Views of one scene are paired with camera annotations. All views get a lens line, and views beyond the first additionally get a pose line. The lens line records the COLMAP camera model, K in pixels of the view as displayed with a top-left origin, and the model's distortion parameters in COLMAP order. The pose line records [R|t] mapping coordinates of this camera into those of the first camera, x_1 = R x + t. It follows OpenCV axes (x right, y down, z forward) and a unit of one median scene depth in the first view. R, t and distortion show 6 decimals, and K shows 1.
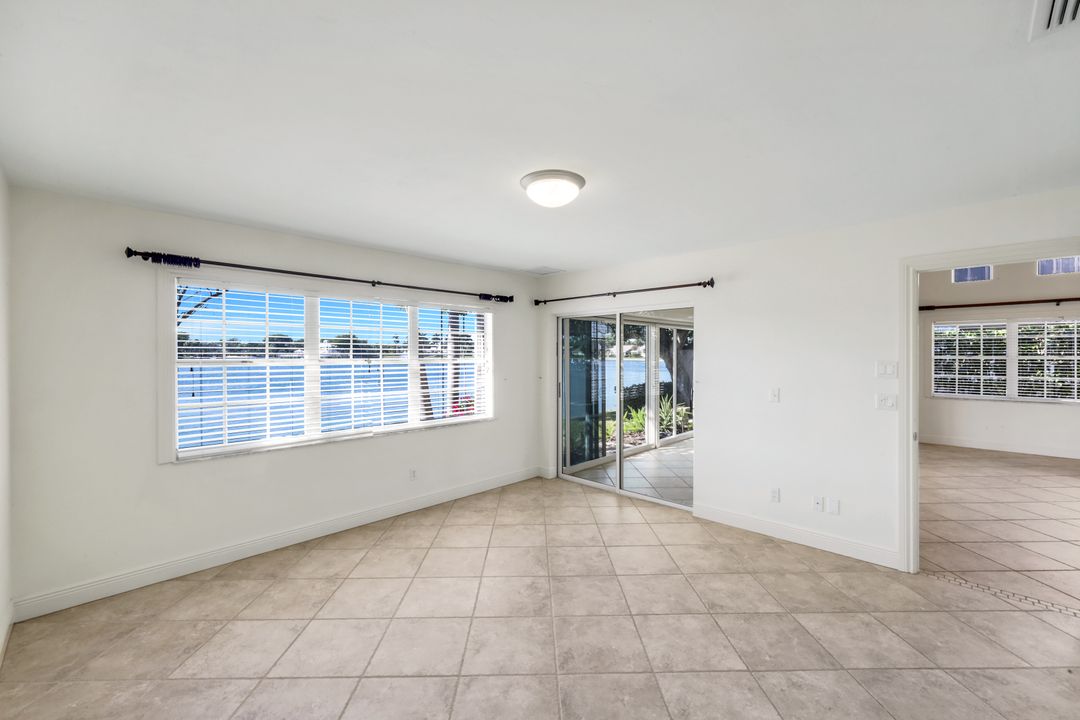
lens RADIAL K [[441.9, 0, 539.7], [0, 441.9, 356.3], [0, 0, 1]] dist [0.009301, -0.000284]
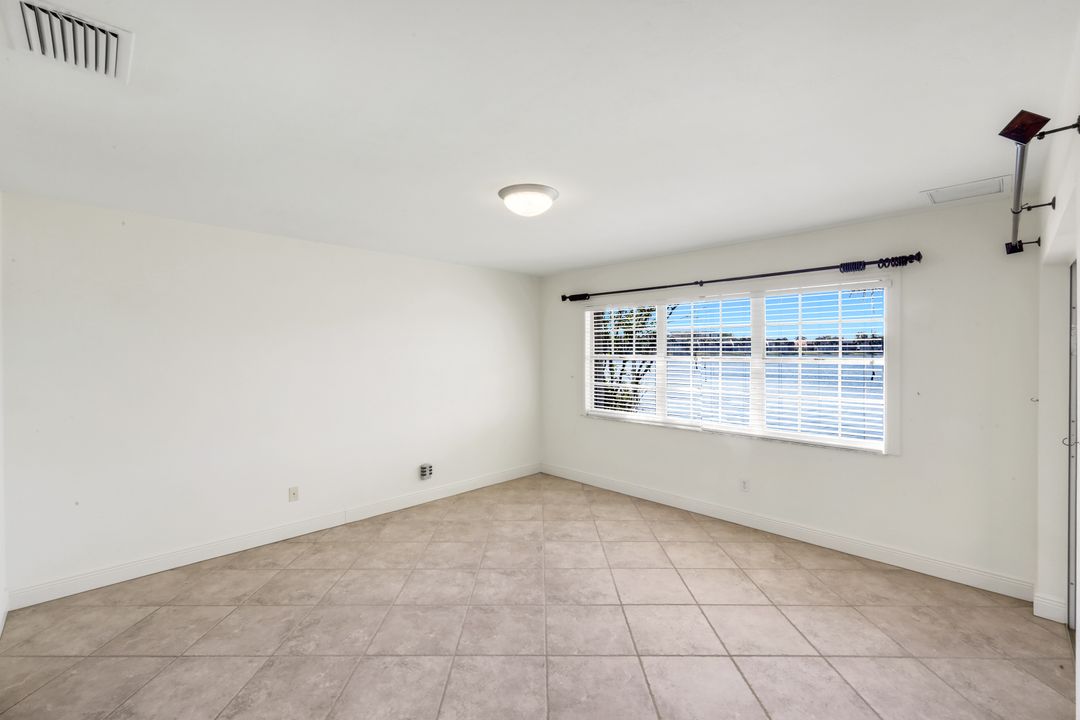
lens RADIAL K [[437.5, 0, 520.6], [0, 437.5, 350.4], [0, 0, 1]] dist [0.000683, 0.000510]
pose [[-0.018628, -0.006340, -0.999806, 0.631954], [-0.003873, 0.999973, -0.006268, -0.000021], [0.999819, 0.003755, -0.018652, 0.575391]]
